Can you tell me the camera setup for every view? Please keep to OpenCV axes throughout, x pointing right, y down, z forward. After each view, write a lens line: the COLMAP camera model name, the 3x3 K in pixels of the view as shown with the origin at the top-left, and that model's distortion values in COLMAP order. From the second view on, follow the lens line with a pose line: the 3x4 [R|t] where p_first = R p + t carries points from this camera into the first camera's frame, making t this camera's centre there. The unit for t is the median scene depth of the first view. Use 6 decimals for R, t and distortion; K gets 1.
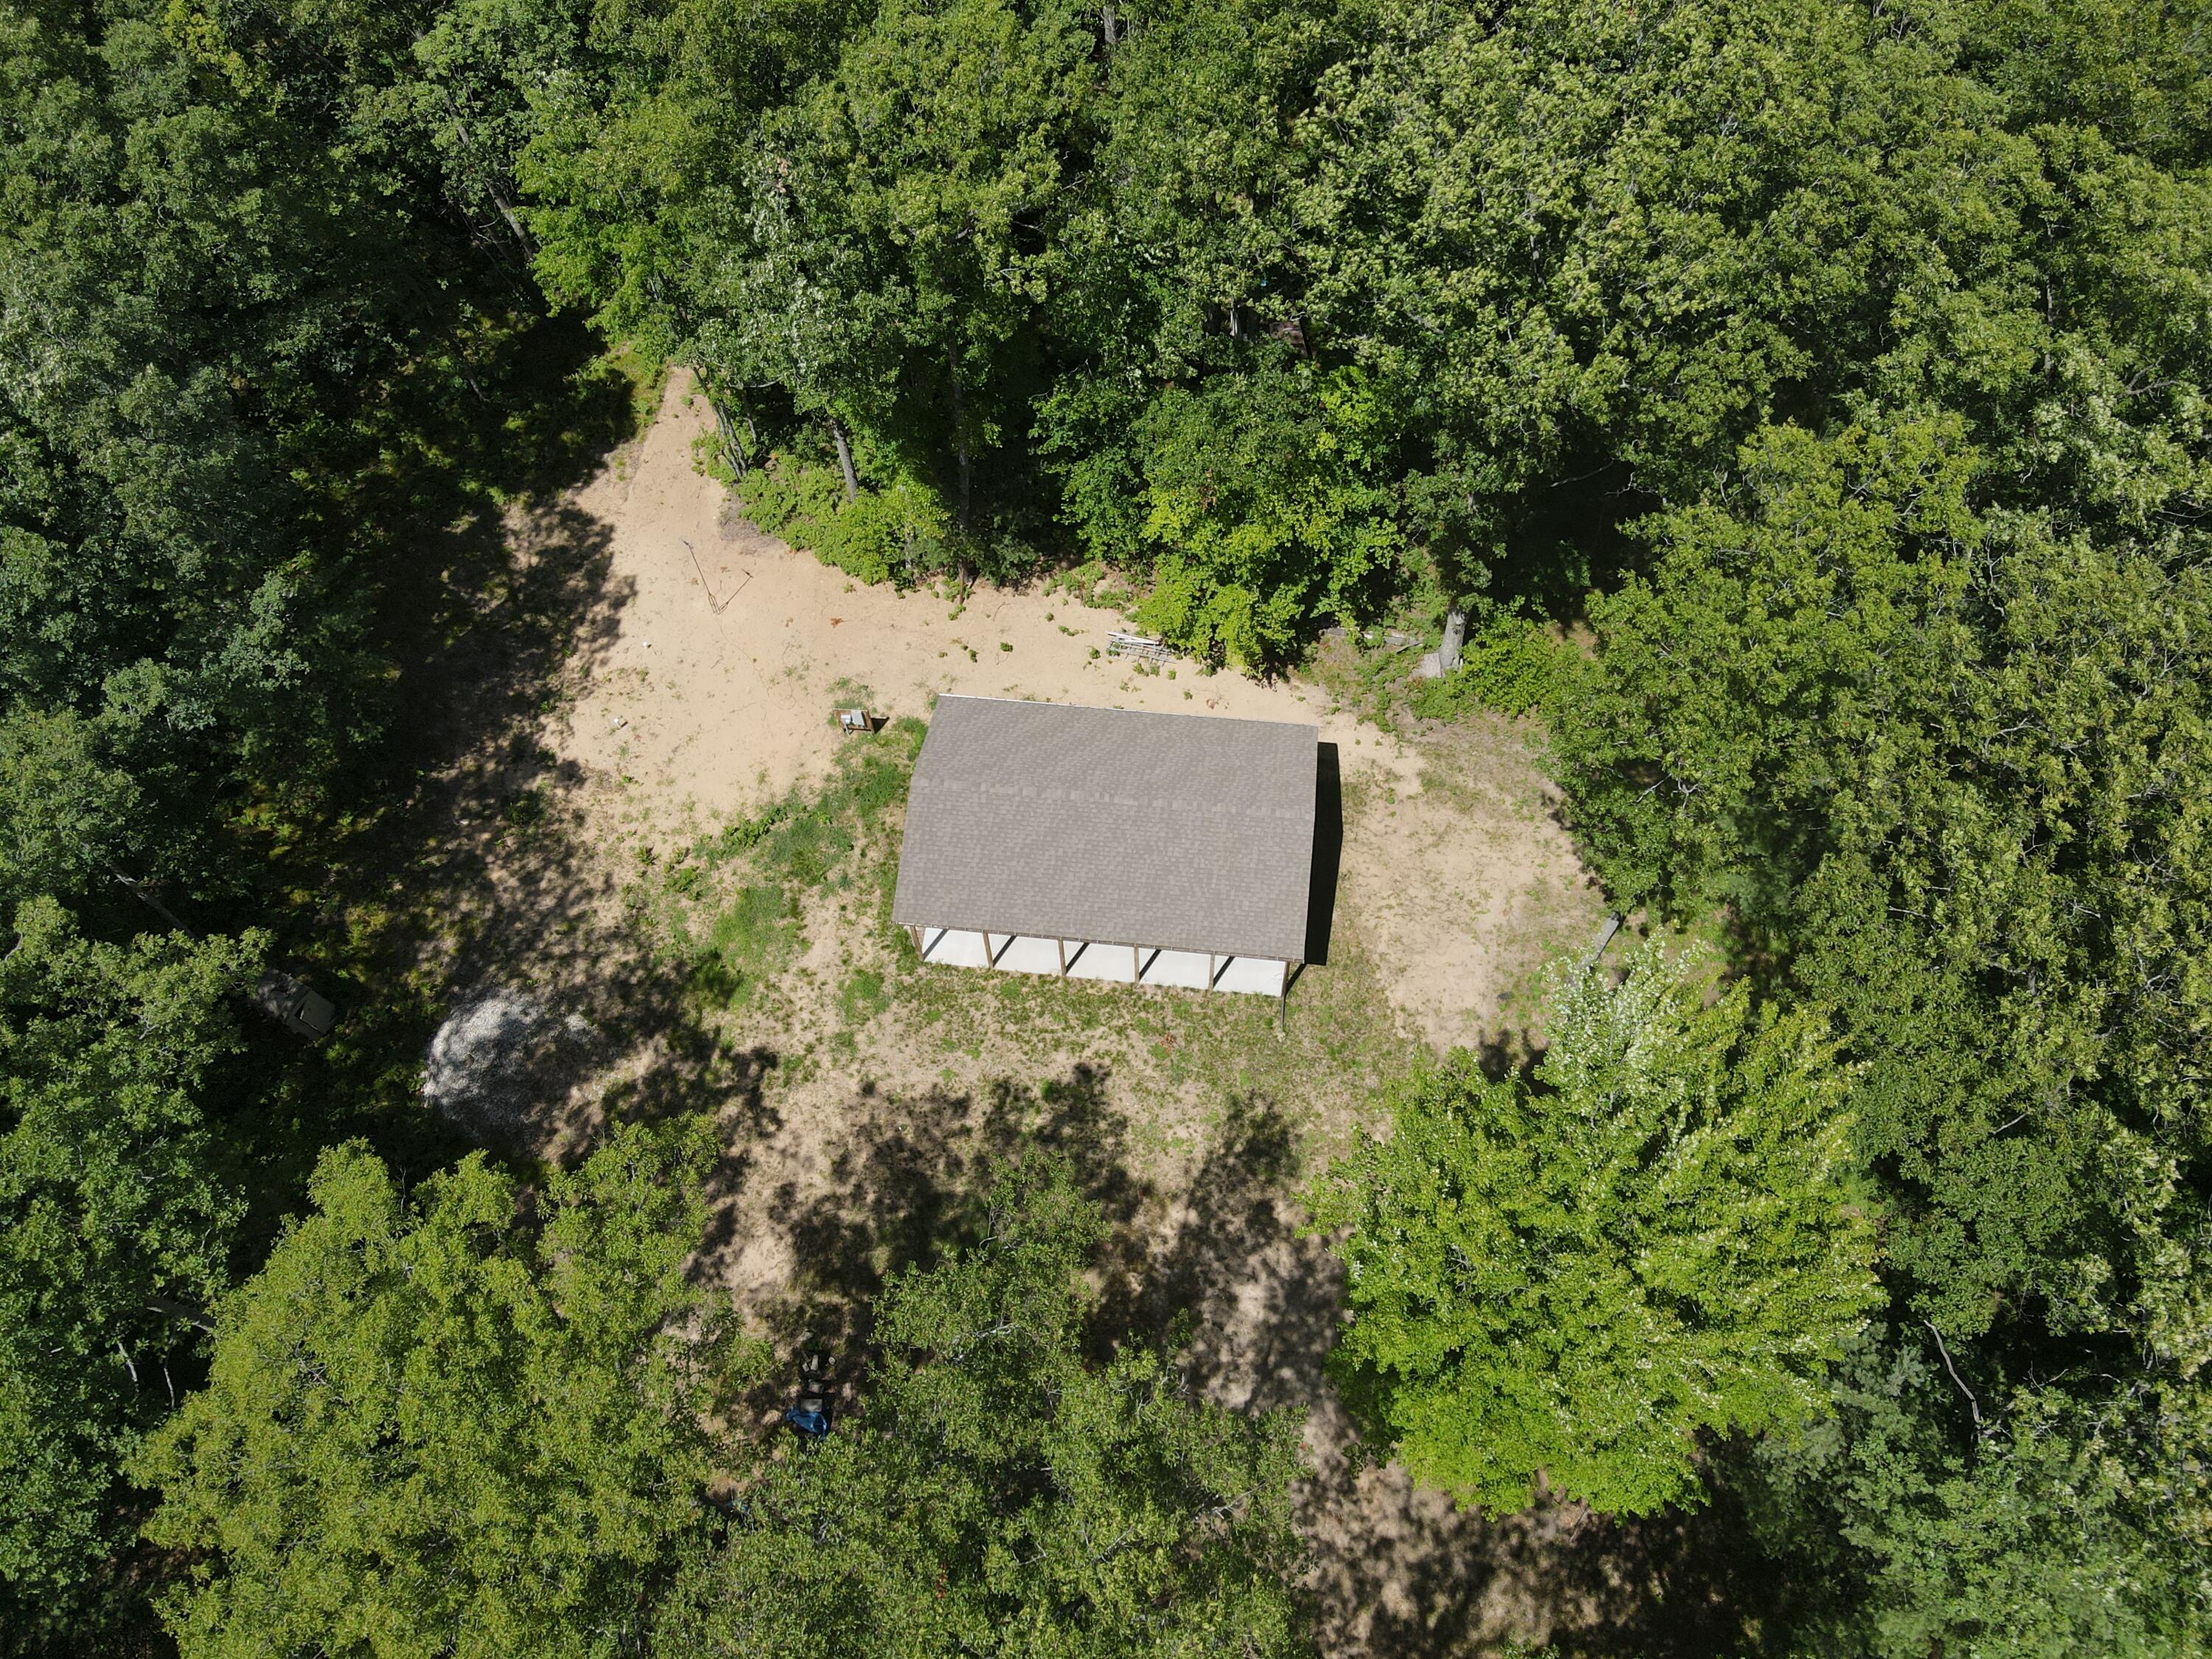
lens RADIAL K [[1596.0, 0, 1106.0], [0, 1596.0, 829.5], [0, 0, 1]] dist [0.002136, 0.002048]
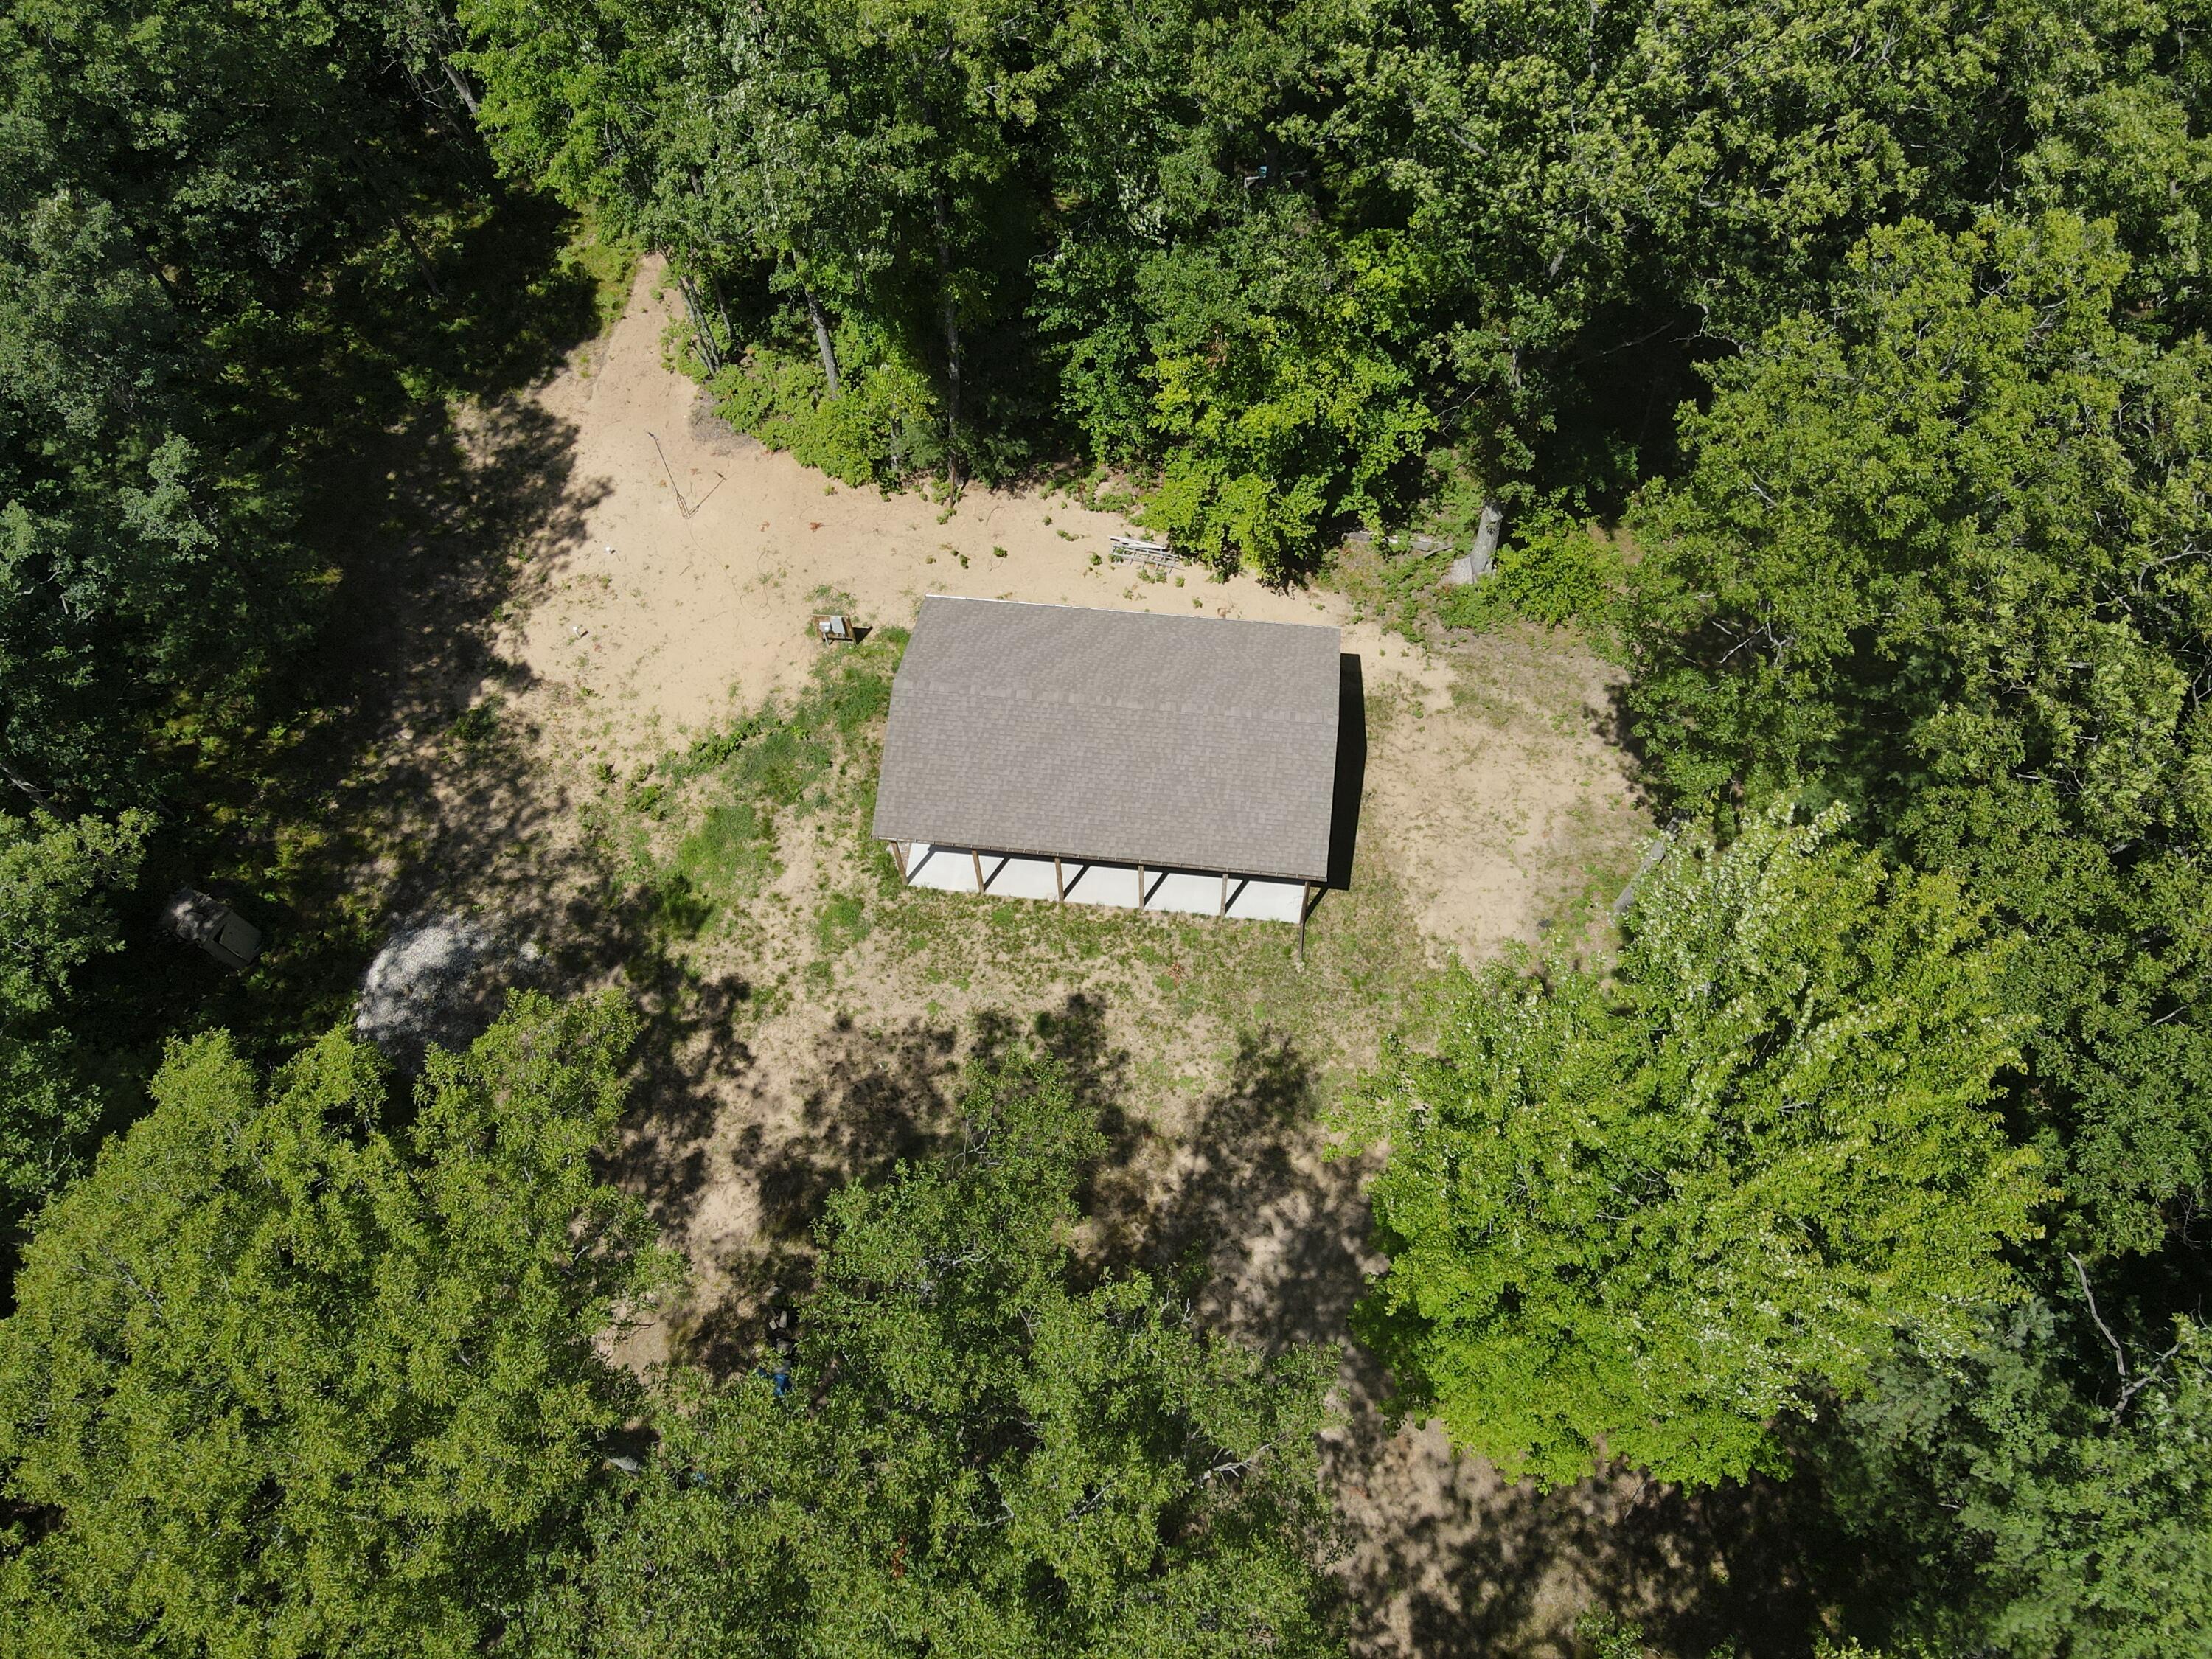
lens RADIAL K [[1537.5, 0, 1116.9], [0, 1537.5, 863.8], [0, 0, 1]] dist [-0.001999, -0.000856]
pose [[0.999965, 0.003455, 0.007647, -0.001407], [-0.003698, 0.999480, 0.032037, 0.040135], [-0.007532, -0.032064, 0.999457, 0.117066]]
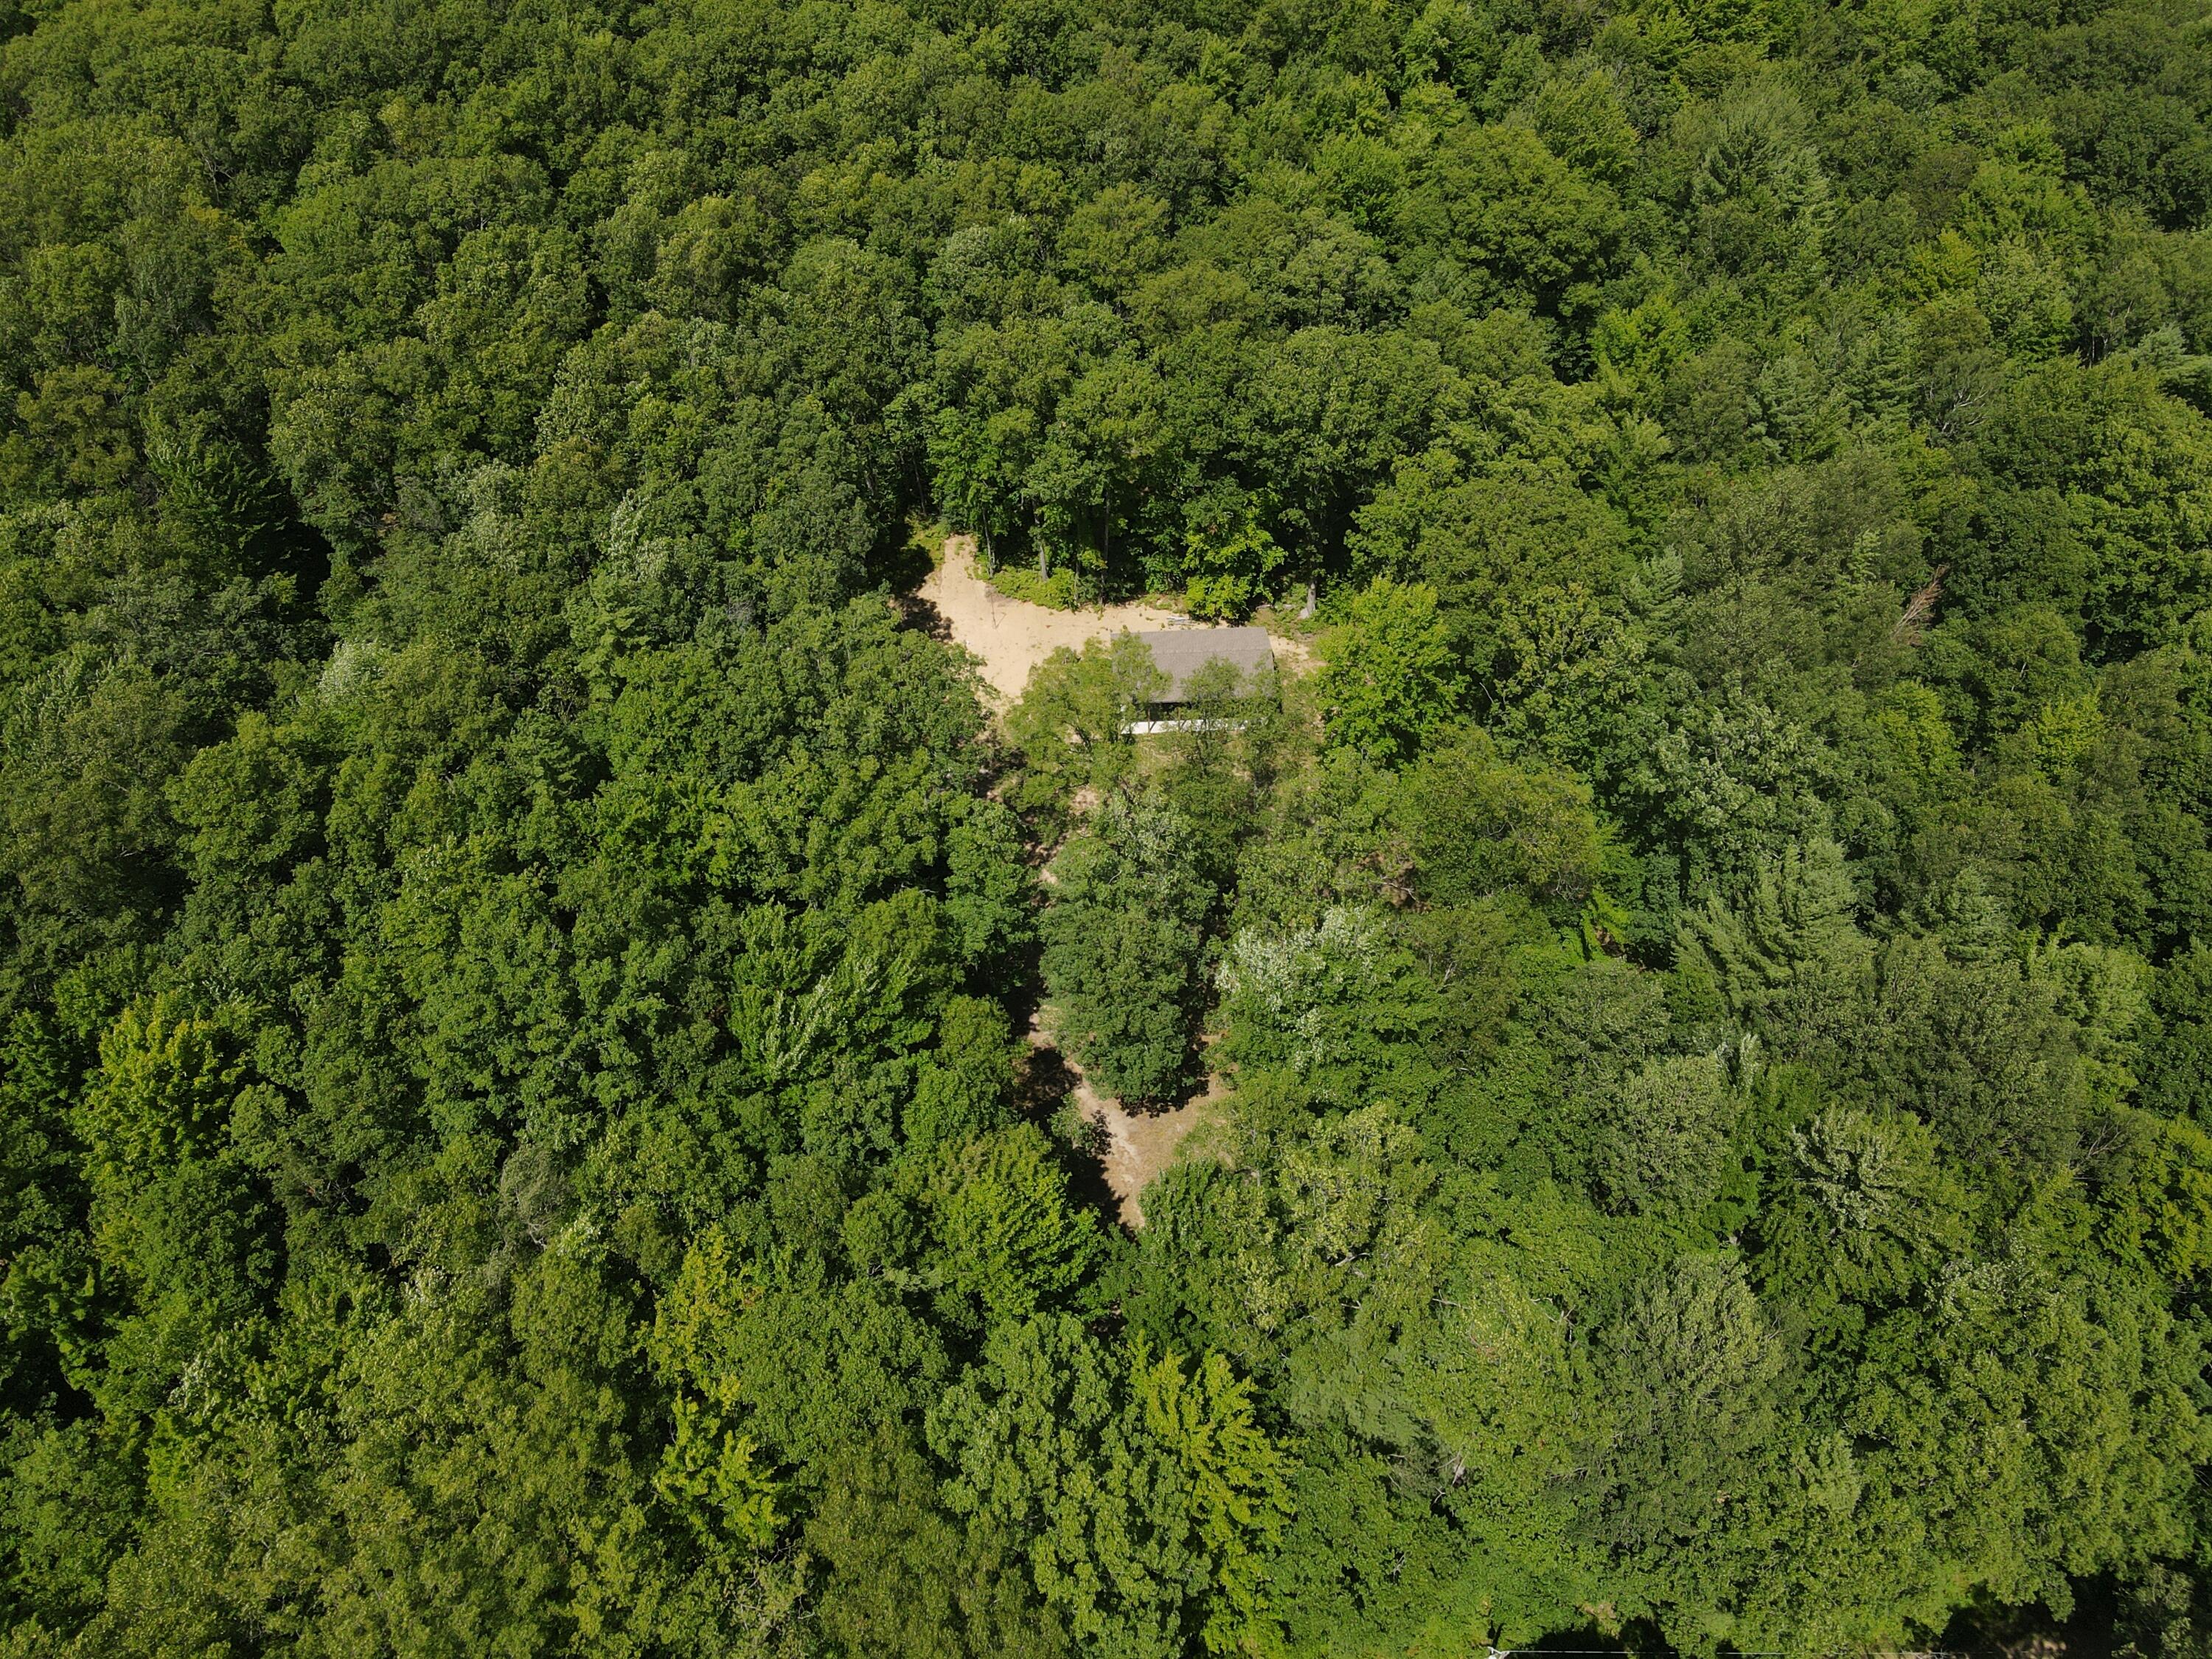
lens RADIAL K [[1596.0, 0, 1106.0], [0, 1596.0, 829.5], [0, 0, 1]] dist [0.002136, 0.002048]
pose [[0.992572, -0.095401, 0.075498, -0.317263], [0.110197, 0.967963, -0.225618, 0.751148], [-0.051555, 0.232262, 0.971286, -1.280731]]
